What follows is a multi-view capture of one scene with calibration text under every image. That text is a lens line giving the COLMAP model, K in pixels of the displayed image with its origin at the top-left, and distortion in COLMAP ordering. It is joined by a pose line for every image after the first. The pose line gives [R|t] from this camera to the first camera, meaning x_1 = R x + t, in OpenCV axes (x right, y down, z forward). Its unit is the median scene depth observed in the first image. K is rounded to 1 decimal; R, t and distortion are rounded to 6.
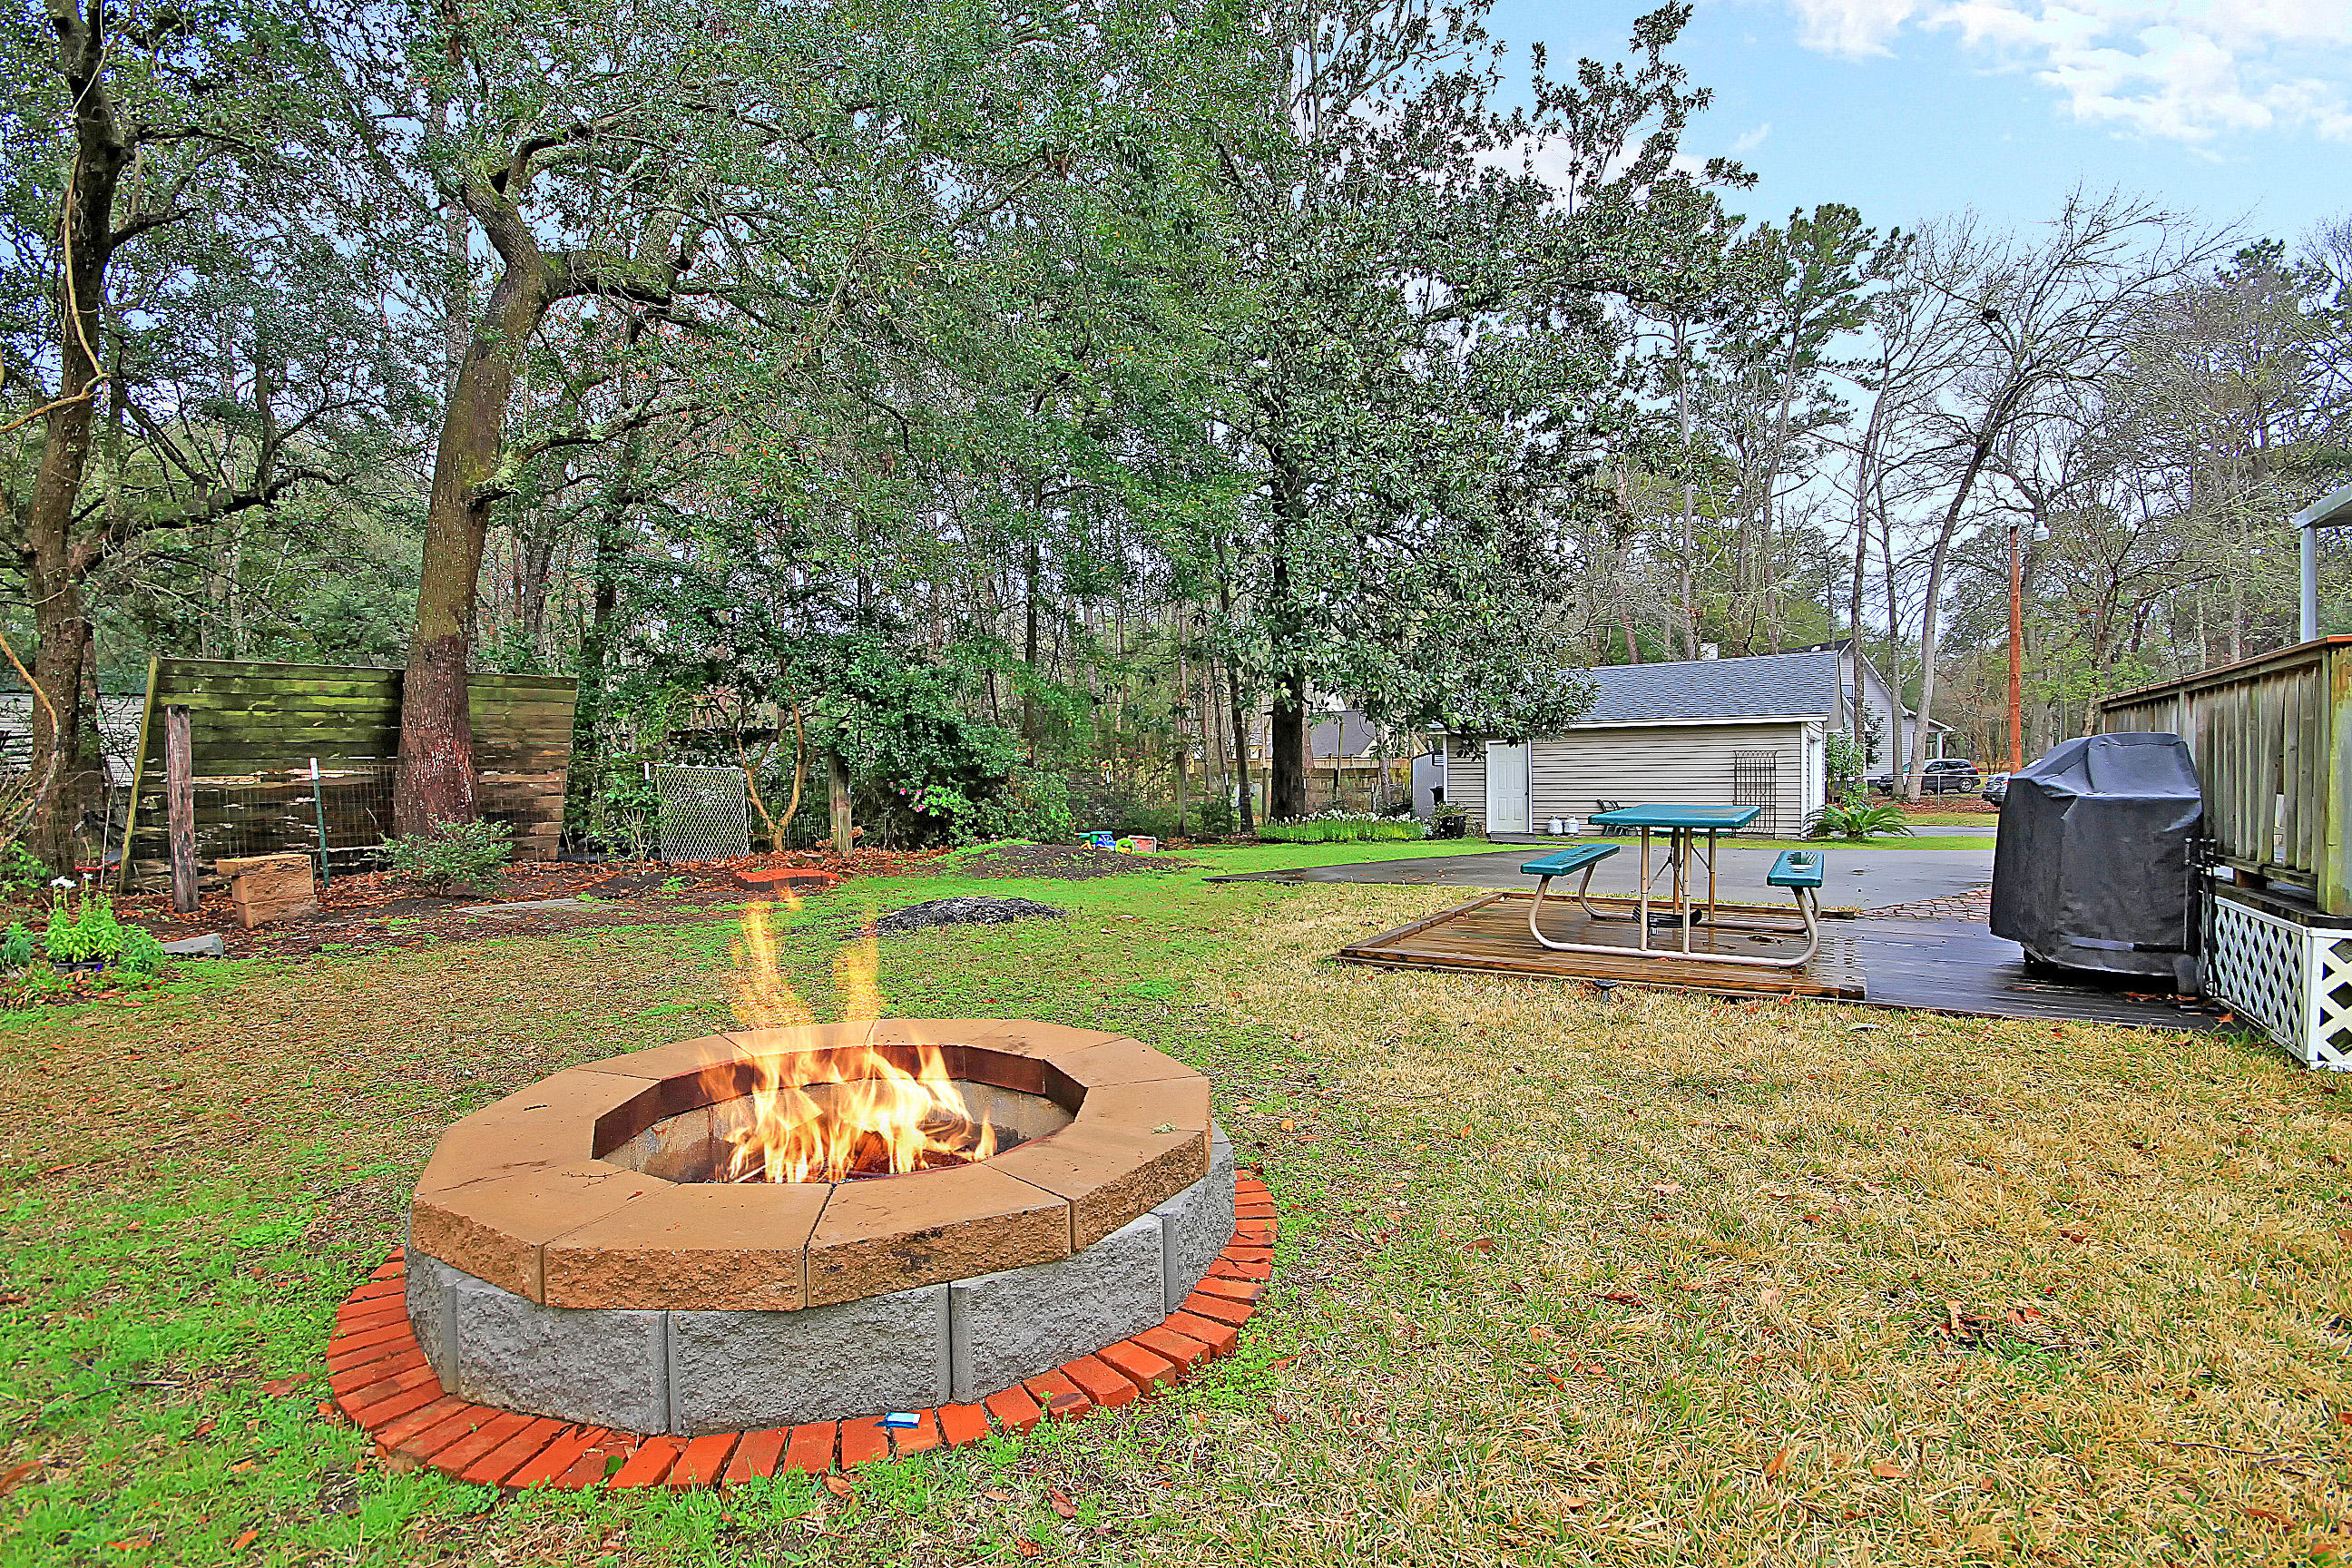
lens RADIAL K [[1100.6, 0, 1191.7], [0, 1100.6, 790.9], [0, 0, 1]] dist [0.014129, -0.020163]
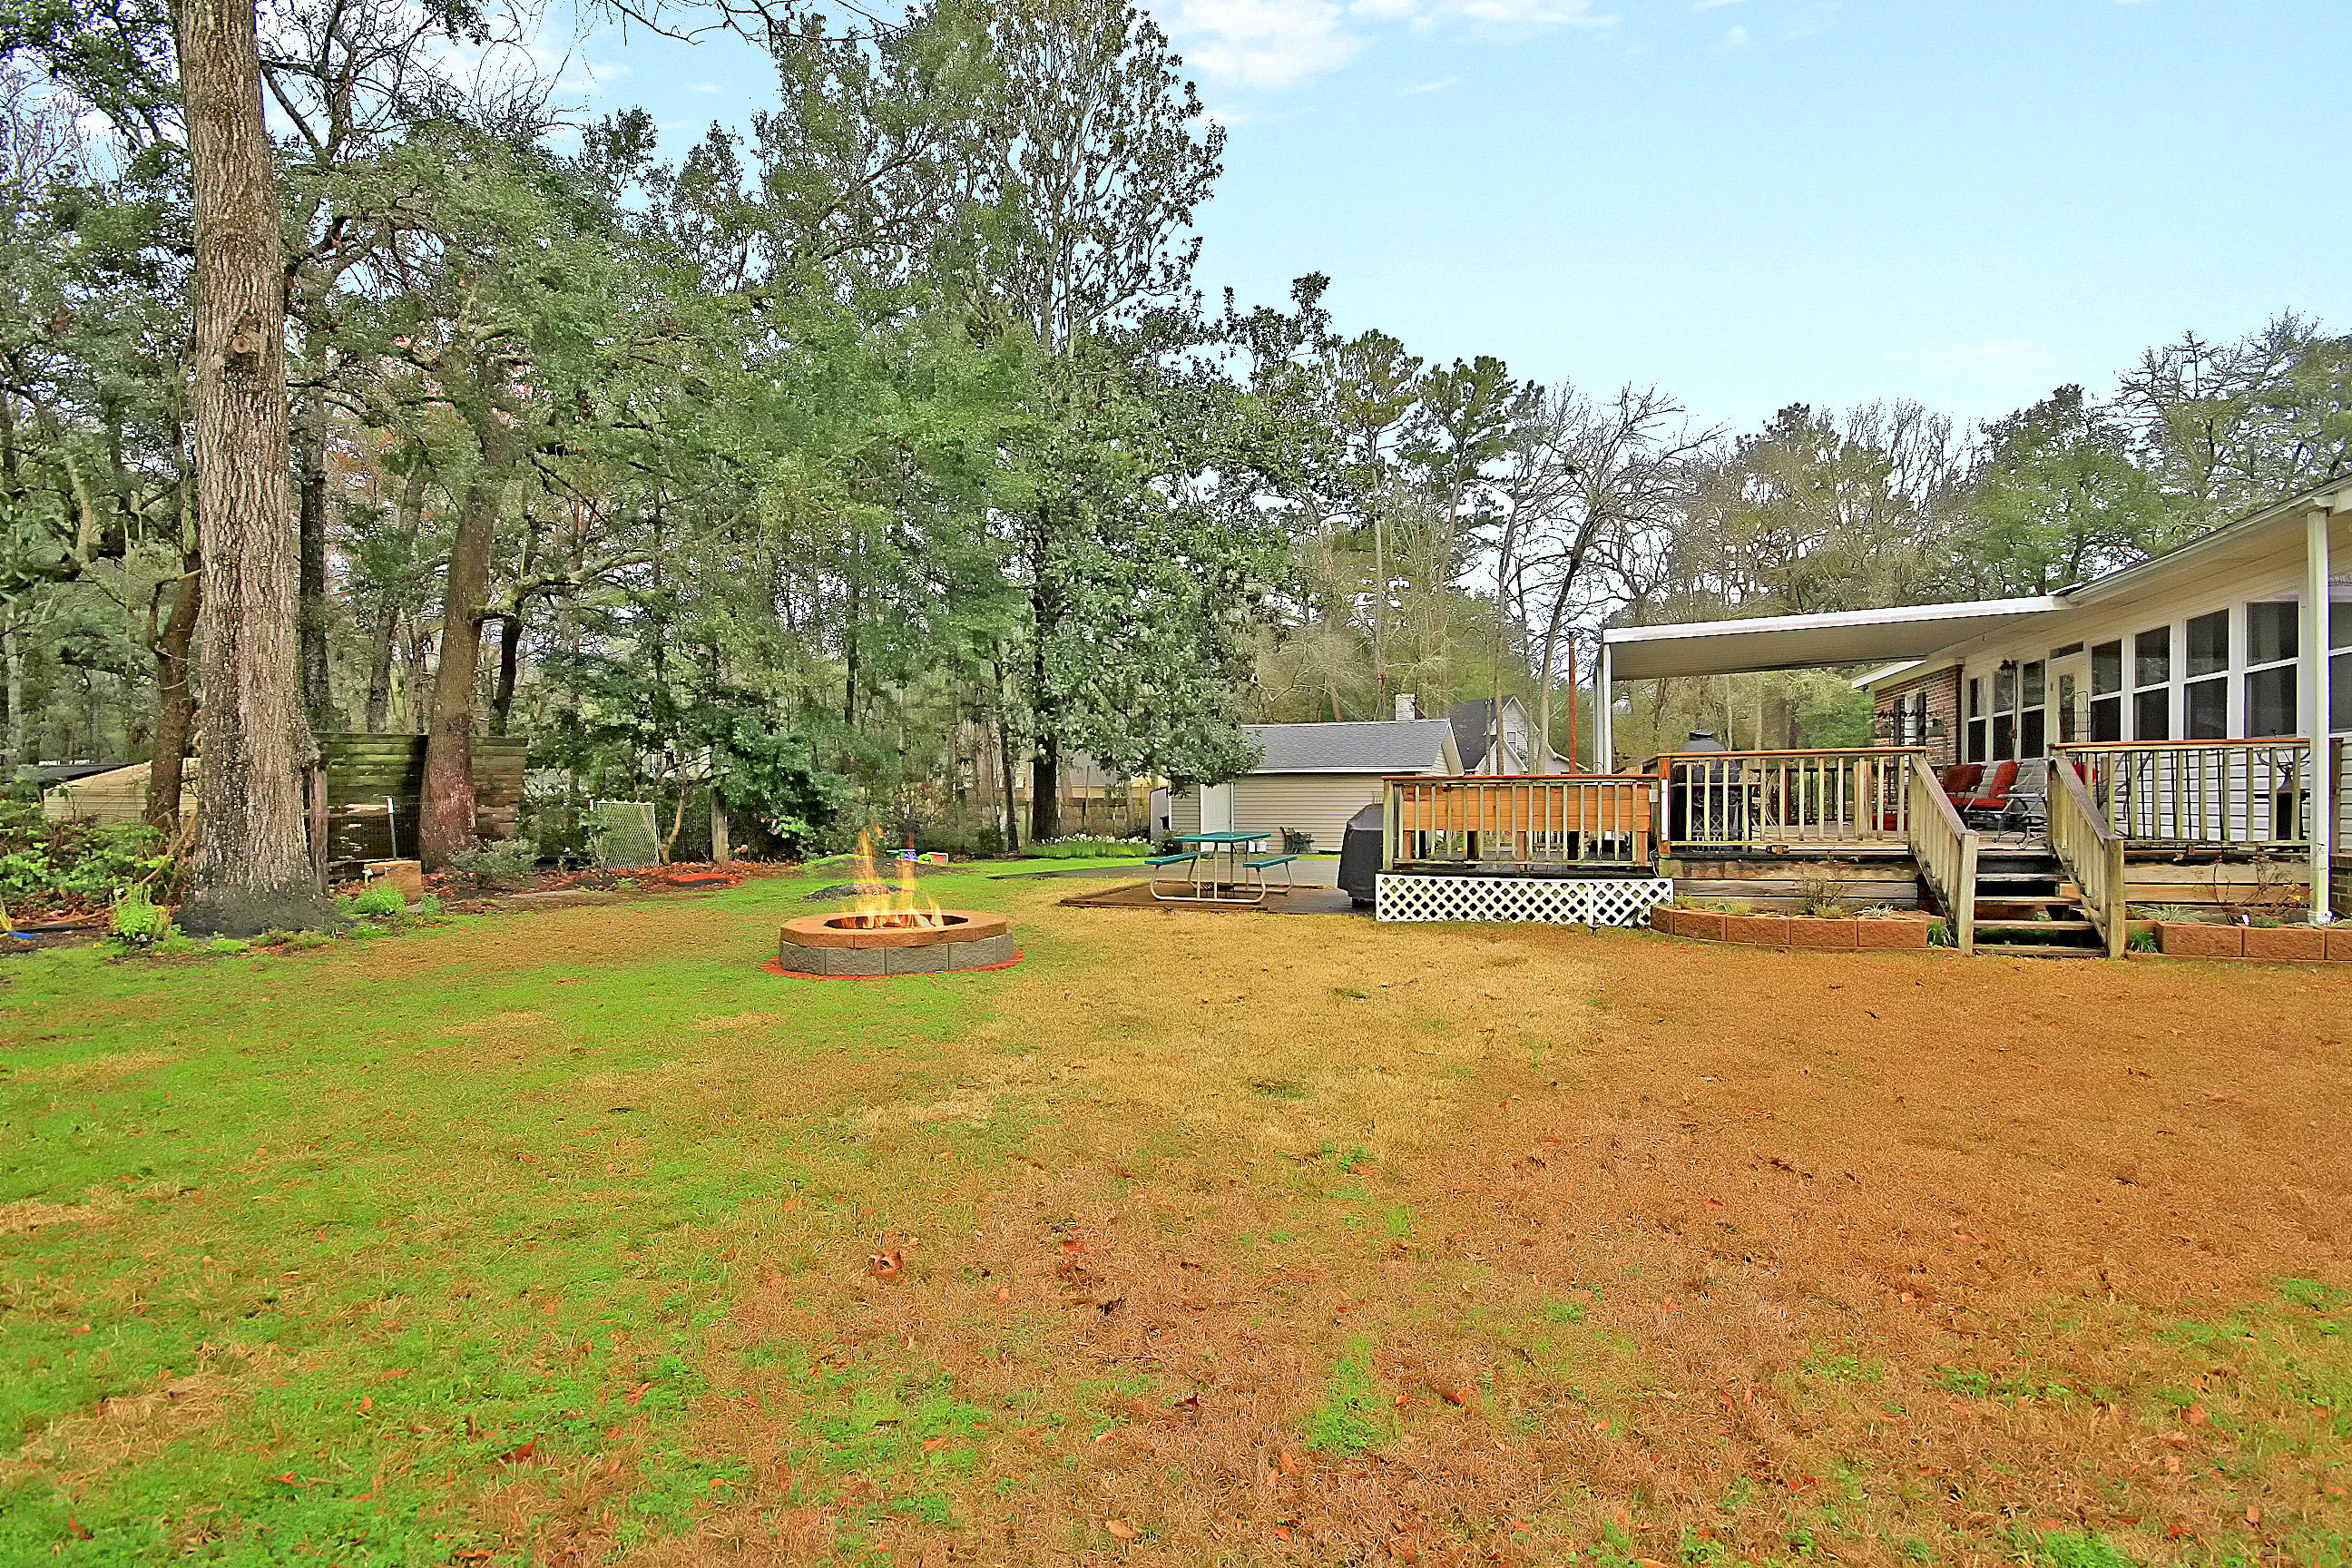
lens RADIAL K [[1100.6, 0, 1191.7], [0, 1100.6, 790.9], [0, 0, 1]] dist [0.014129, -0.020163]
pose [[0.977435, 0.010246, 0.210990, -0.021915], [-0.005531, 0.999722, -0.022923, -0.005773], [-0.211166, 0.021239, 0.977219, -0.368451]]
